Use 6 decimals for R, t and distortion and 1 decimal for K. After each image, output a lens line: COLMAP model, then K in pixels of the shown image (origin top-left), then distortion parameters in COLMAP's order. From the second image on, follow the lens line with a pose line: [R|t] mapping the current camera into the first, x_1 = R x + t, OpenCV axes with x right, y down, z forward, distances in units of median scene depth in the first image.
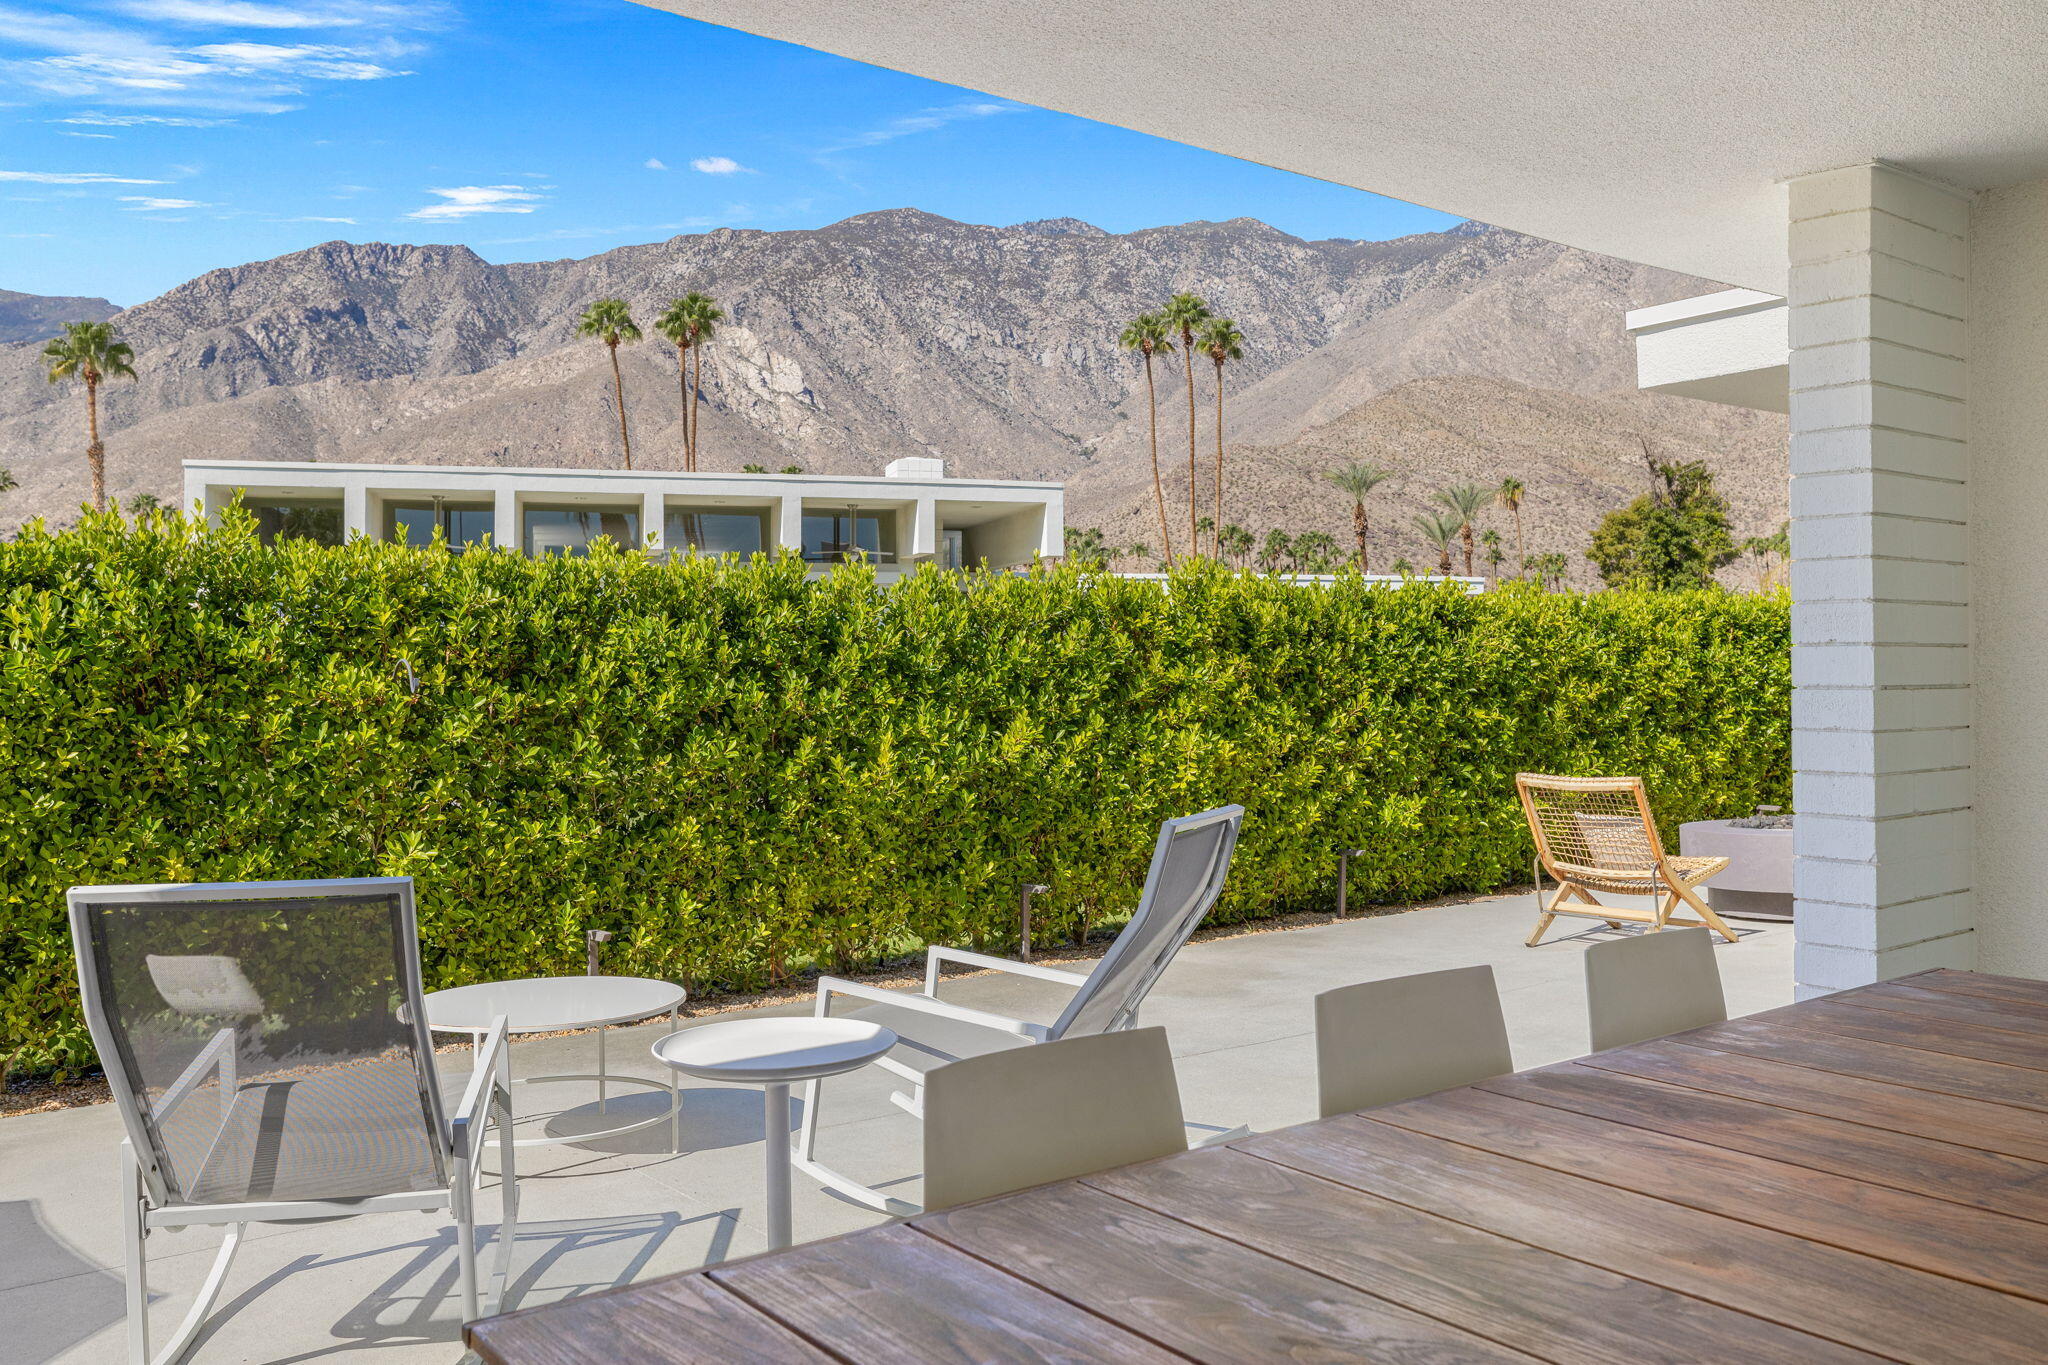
lens RADIAL K [[1704.4, 0, 1026.4], [0, 1704.4, 655.1], [0, 0, 1]] dist [0.002764, -0.000777]
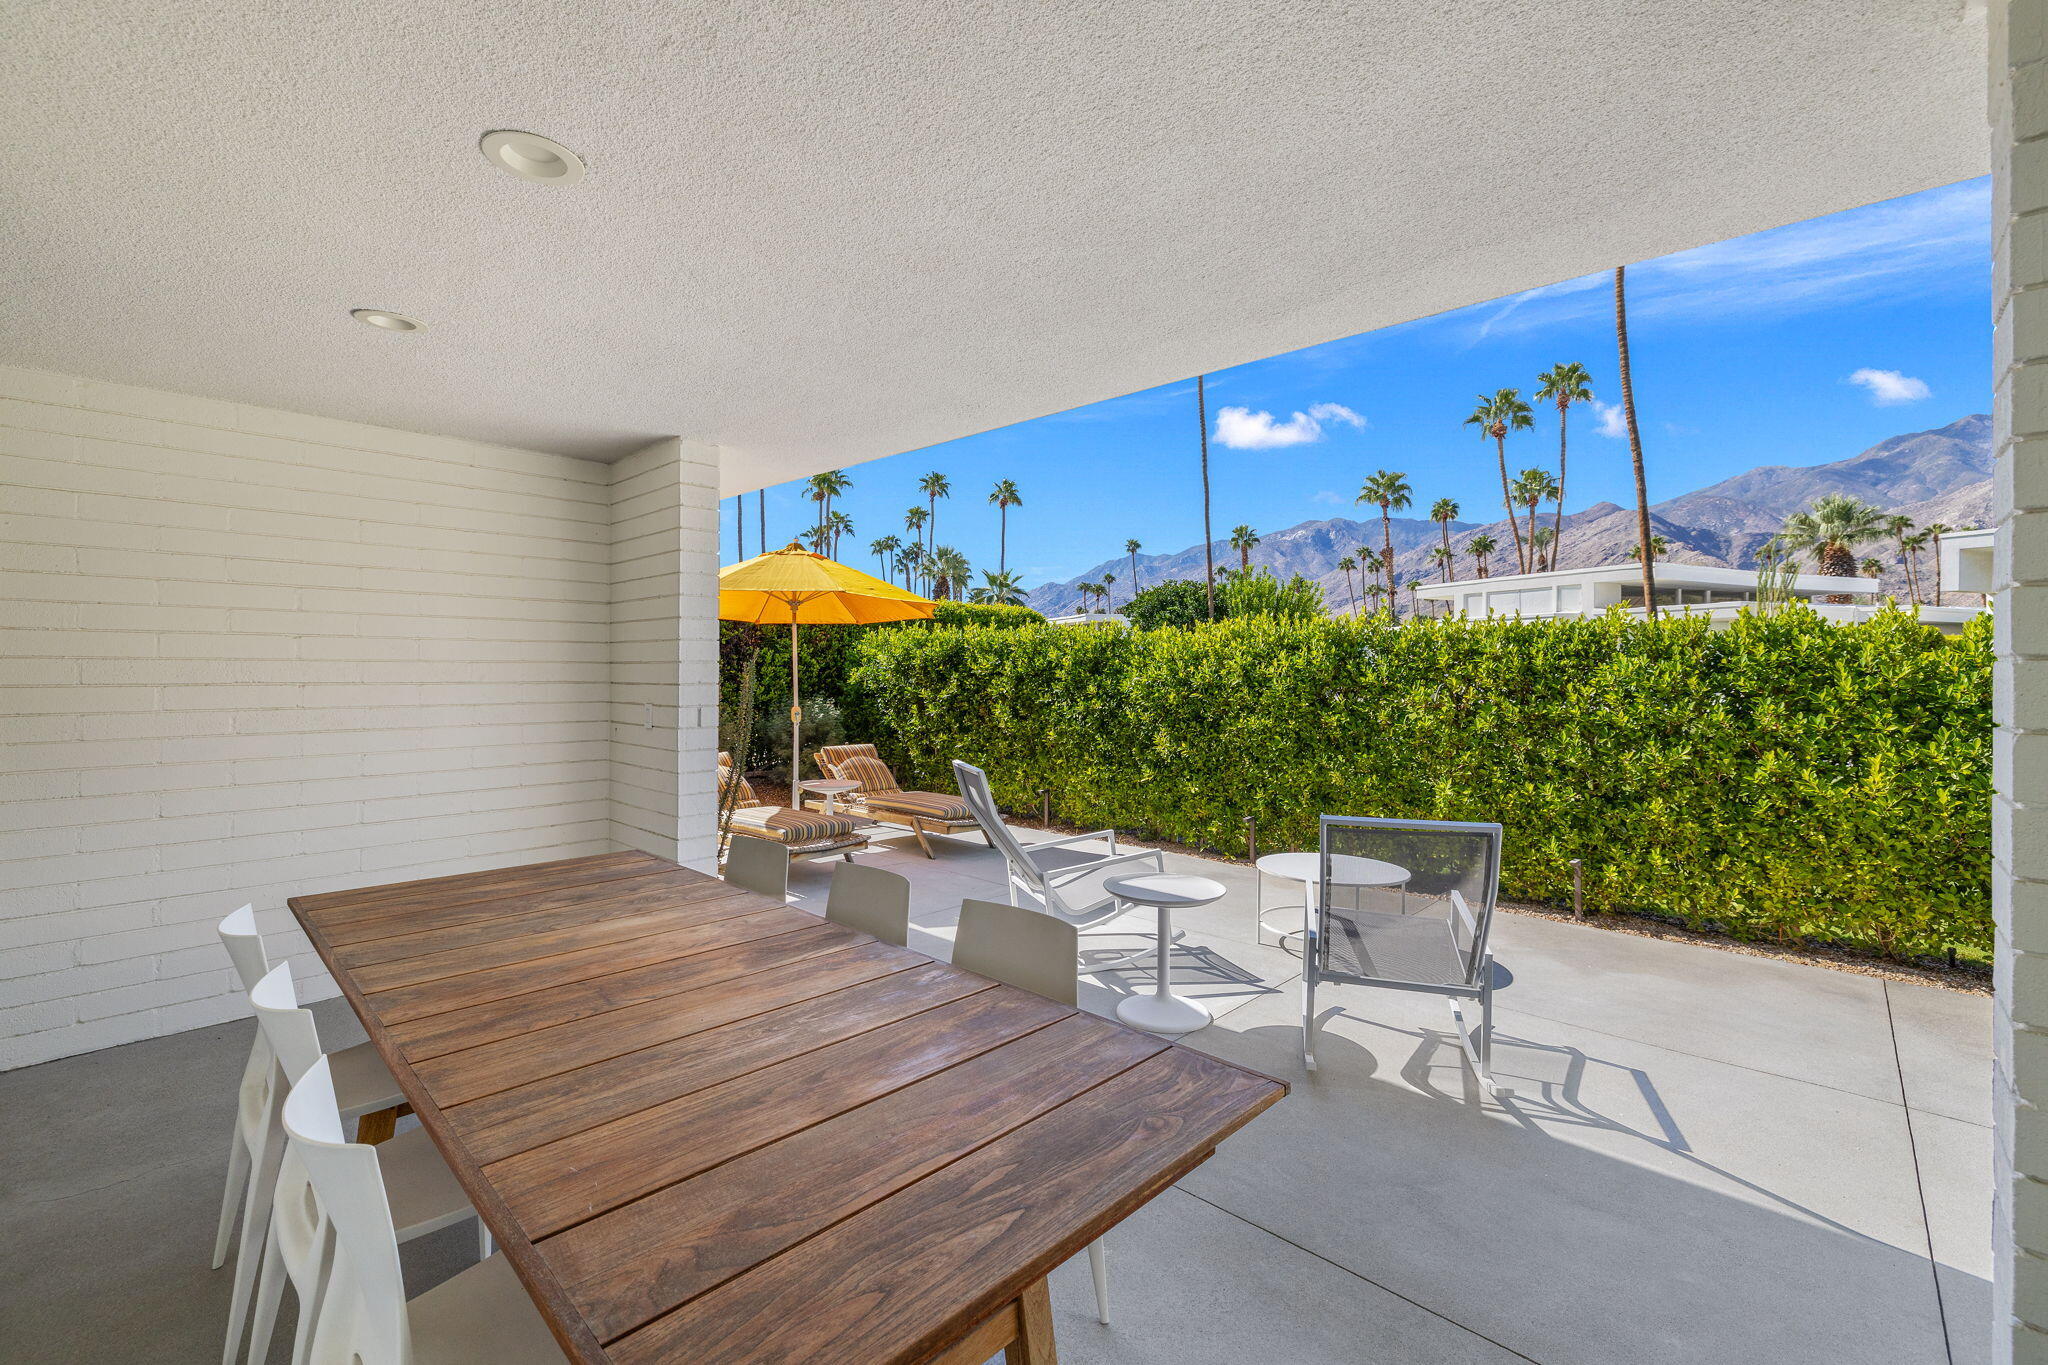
lens RADIAL K [[870.5, 0, 1011.3], [0, 870.5, 675.6], [0, 0, 1]] dist [0.001646, -0.000318]
pose [[0.143909, 0.014425, -0.989486, 1.302684], [0.001000, 0.999891, 0.014722, -0.054739], [0.989590, -0.003108, 0.143879, 1.058273]]
